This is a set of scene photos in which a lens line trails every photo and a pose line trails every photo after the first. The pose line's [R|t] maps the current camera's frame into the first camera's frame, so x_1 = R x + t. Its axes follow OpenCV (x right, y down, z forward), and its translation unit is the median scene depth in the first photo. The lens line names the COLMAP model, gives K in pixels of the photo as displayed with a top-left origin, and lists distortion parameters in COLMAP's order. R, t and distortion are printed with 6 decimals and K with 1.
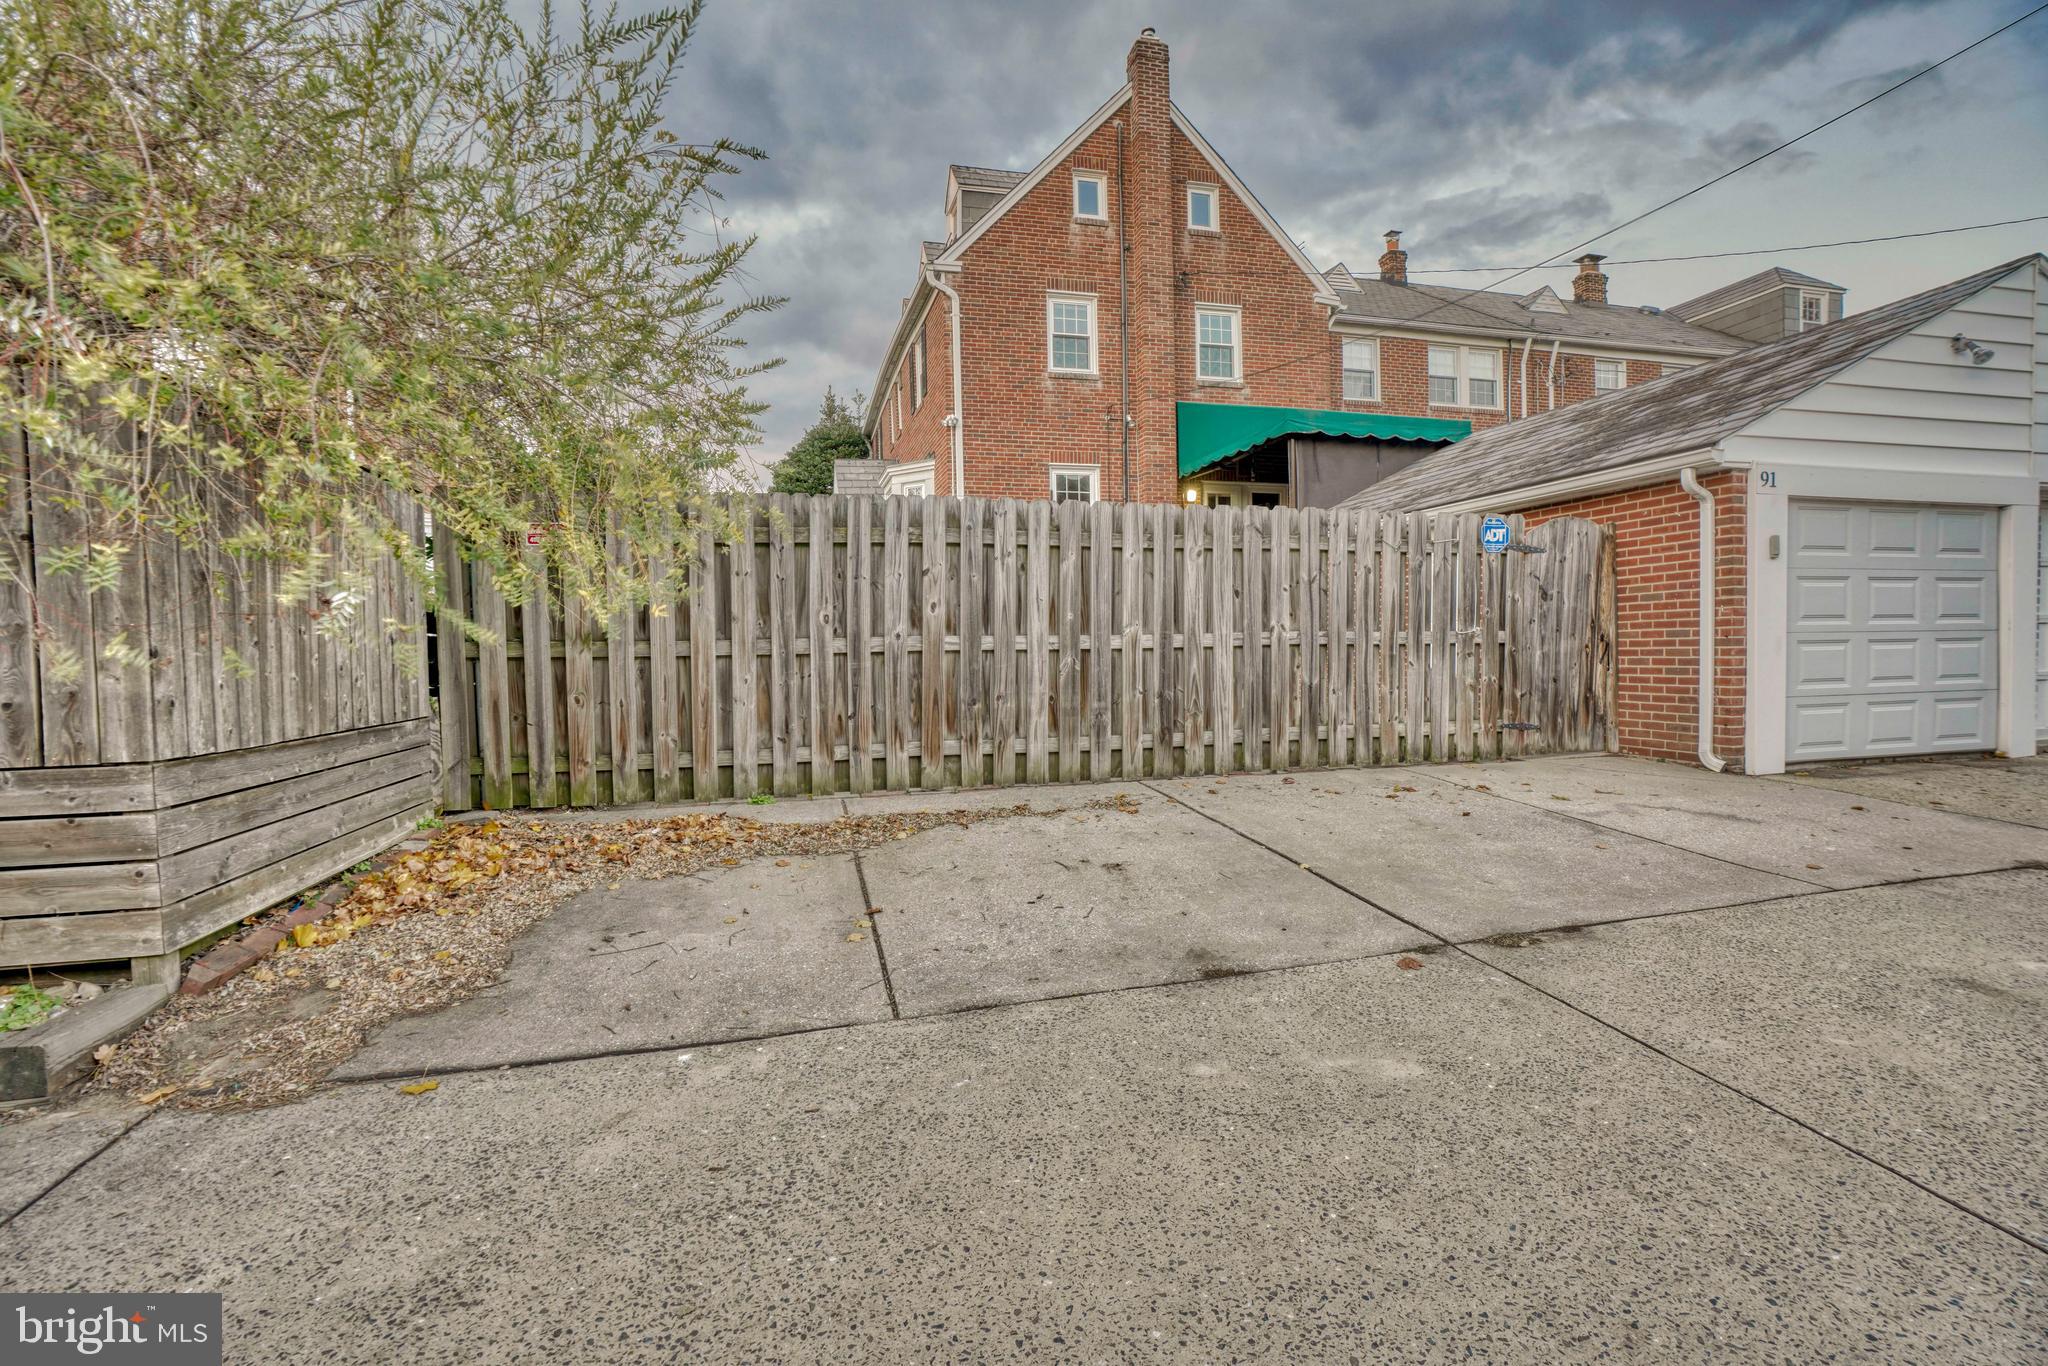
lens RADIAL K [[959.6, 0, 1014.4], [0, 959.6, 683.4], [0, 0, 1]] dist [-0.075204, 0.031858]
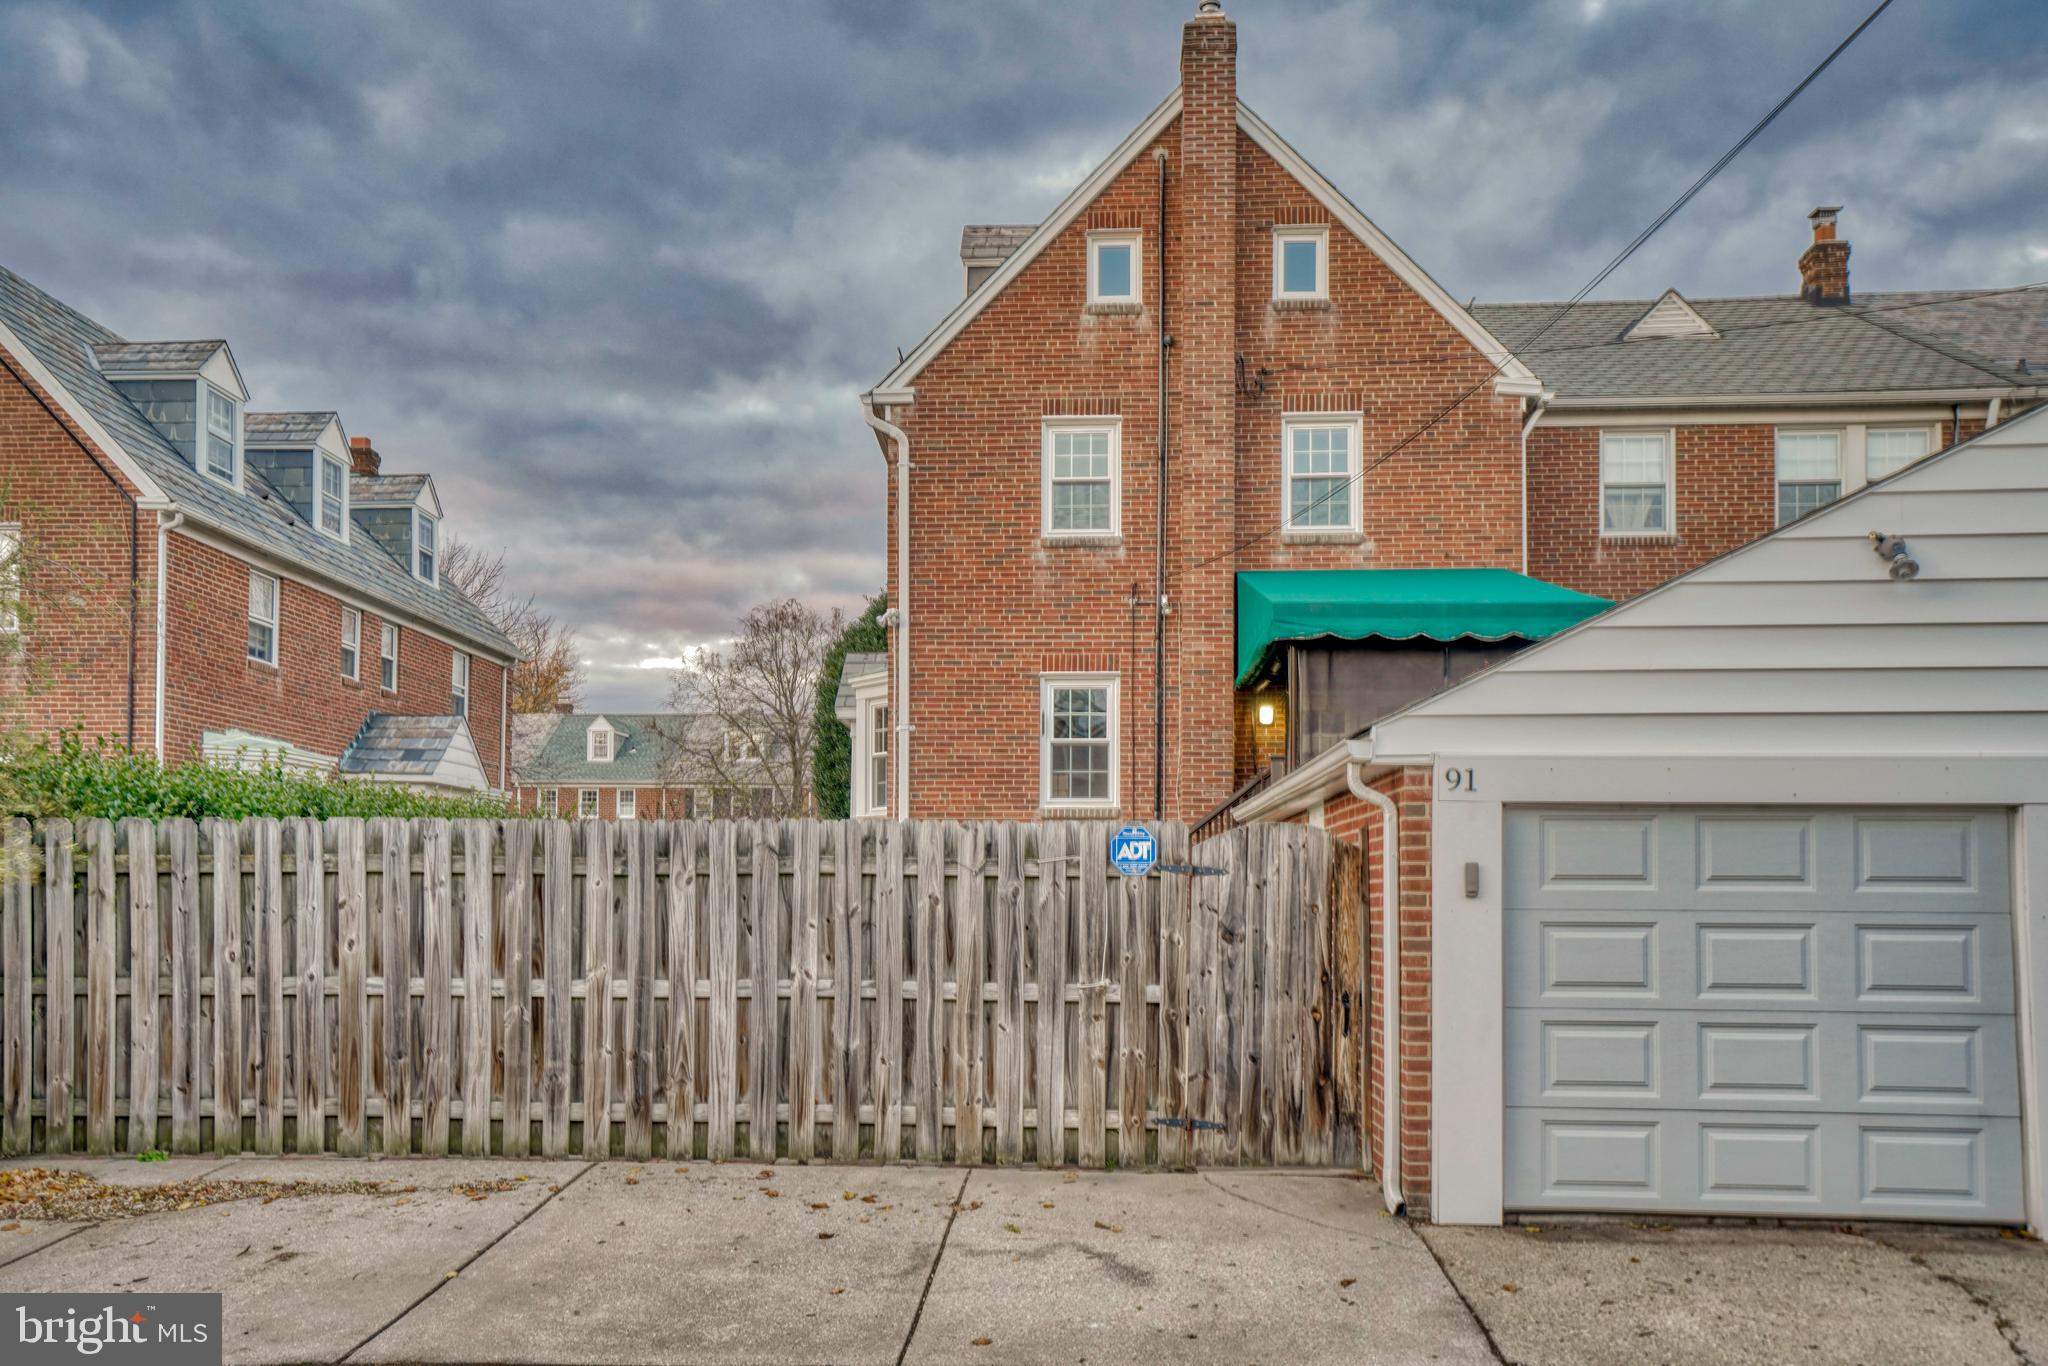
lens RADIAL K [[1651.1, 0, 1027.1], [0, 1651.1, 832.7], [0, 0, 1]] dist [-0.003734, 0.081814]
pose [[0.953274, 0.010559, -0.301923, 0.812927], [-0.032148, 0.997260, -0.066626, -0.085426], [0.300392, 0.073219, 0.951001, -0.217960]]
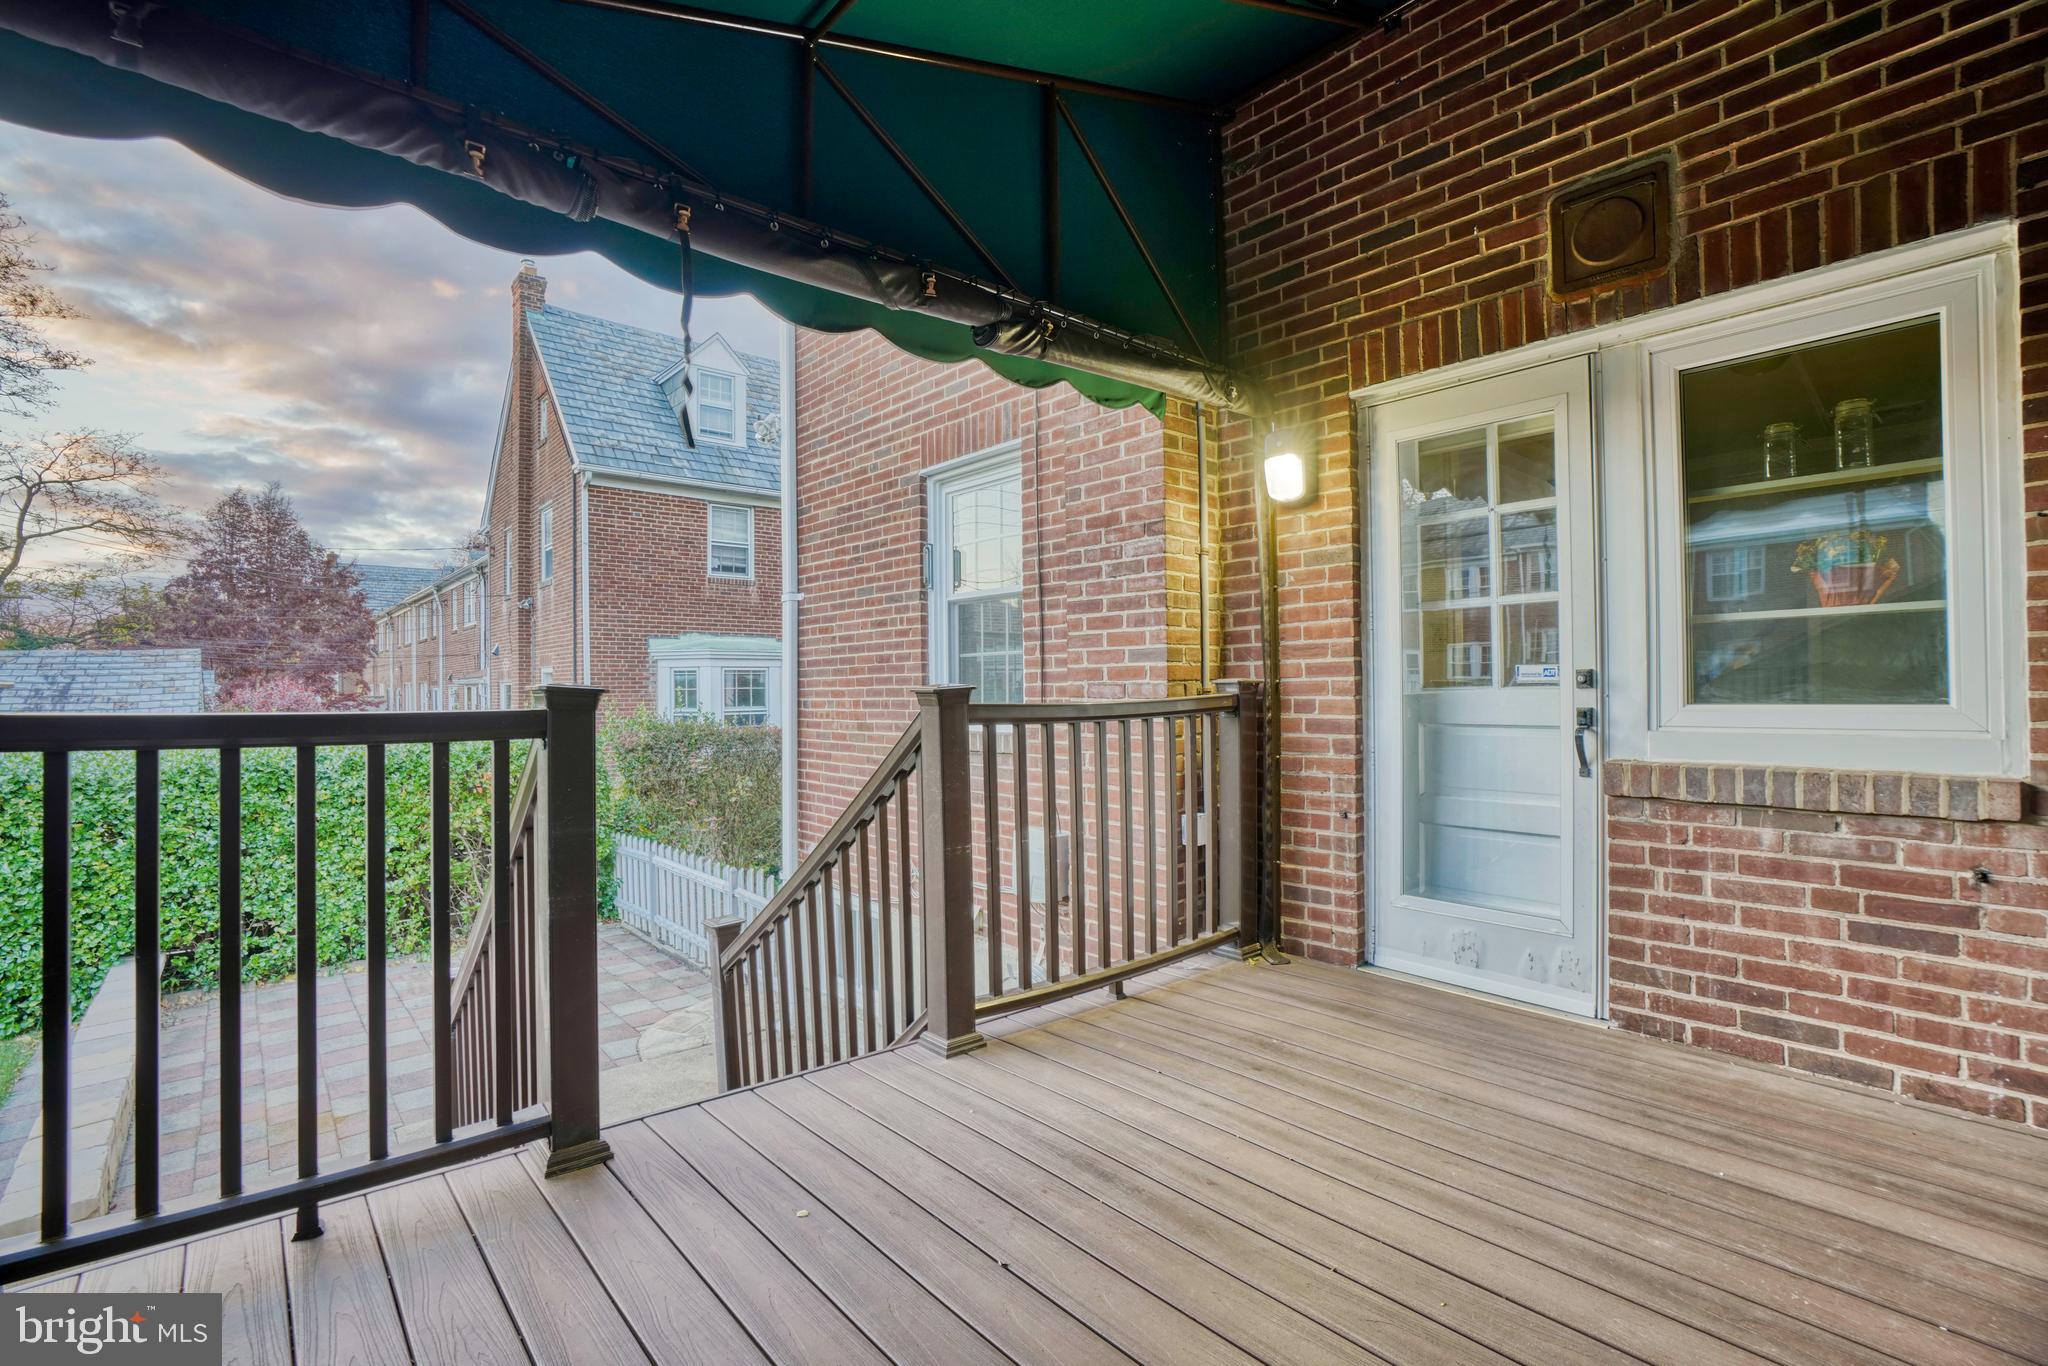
lens RADIAL K [[959.6, 0, 1014.4], [0, 959.6, 683.4], [0, 0, 1]] dist [-0.075204, 0.031858]
pose [[0.425699, 0.008877, -0.904821, 0.789376], [-0.031568, 0.999489, -0.005046, -0.322141], [0.904314, 0.030712, 0.425761, 1.883699]]
